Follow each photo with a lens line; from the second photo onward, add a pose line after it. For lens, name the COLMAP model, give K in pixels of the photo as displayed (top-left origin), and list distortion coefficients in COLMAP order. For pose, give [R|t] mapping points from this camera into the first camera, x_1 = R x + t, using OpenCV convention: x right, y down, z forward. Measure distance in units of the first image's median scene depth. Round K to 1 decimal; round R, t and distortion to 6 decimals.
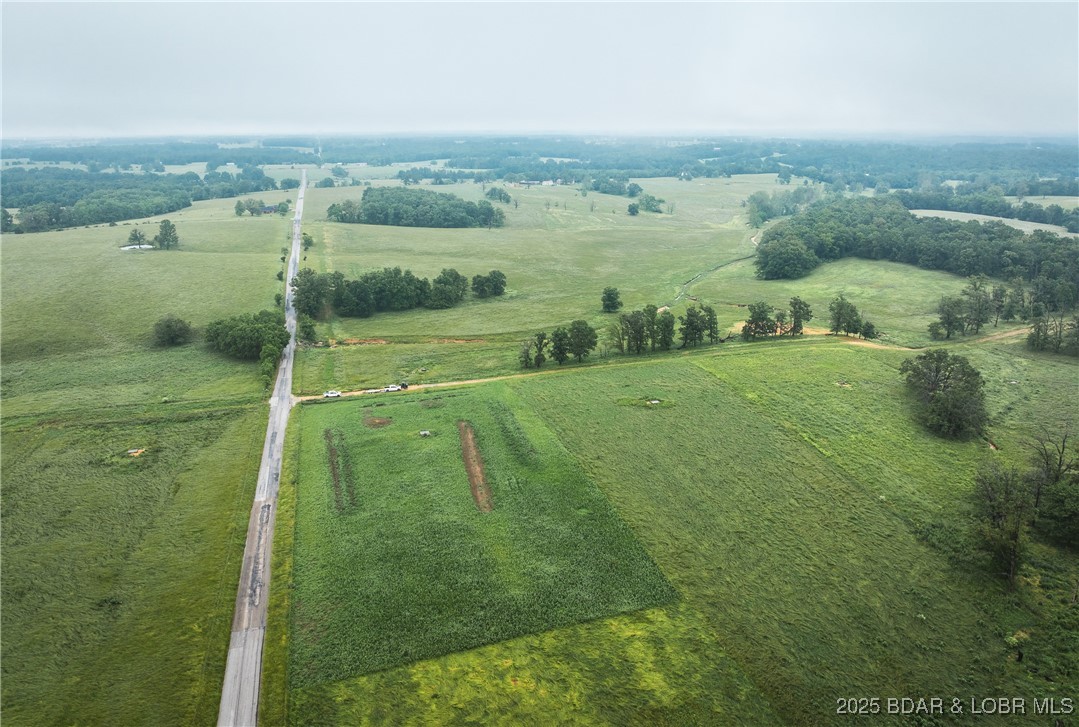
lens RADIAL K [[773.9, 0, 539.5], [0, 773.9, 312.9], [0, 0, 1]] dist [-0.036622, -0.001171]
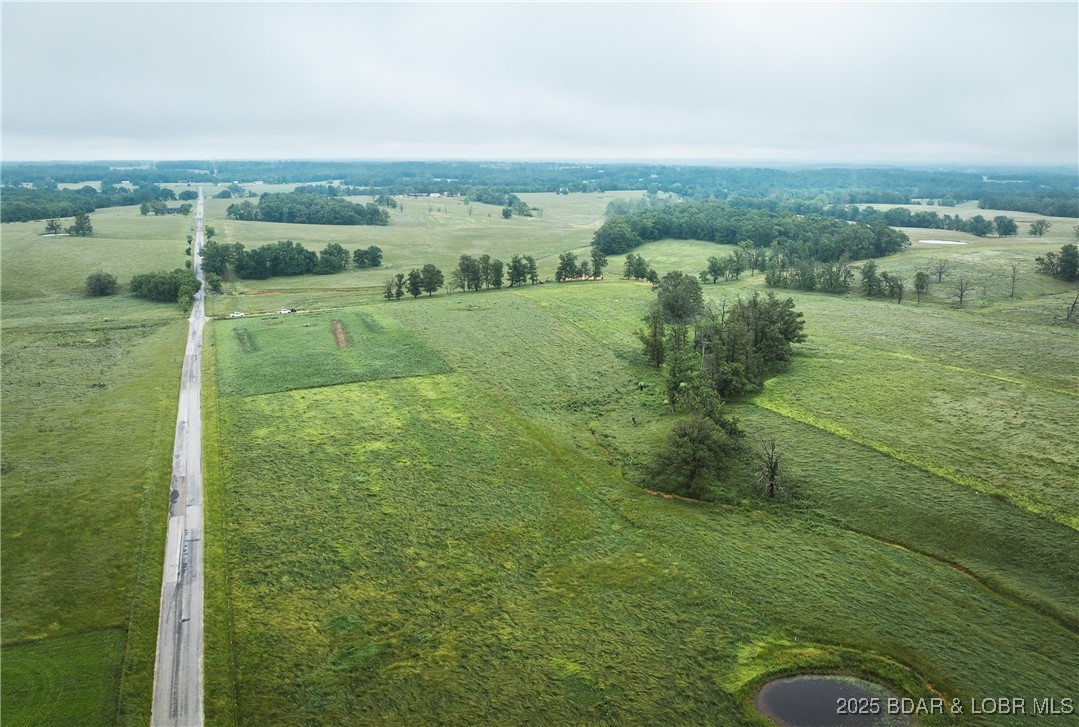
lens RADIAL K [[771.9, 0, 542.0], [0, 771.9, 332.5], [0, 0, 1]] dist [-0.037086, -0.005333]
pose [[0.992014, -0.019835, 0.124558, 0.050952], [0.021353, 0.999713, -0.010868, 0.096549], [-0.124306, 0.013441, 0.992153, -0.221356]]
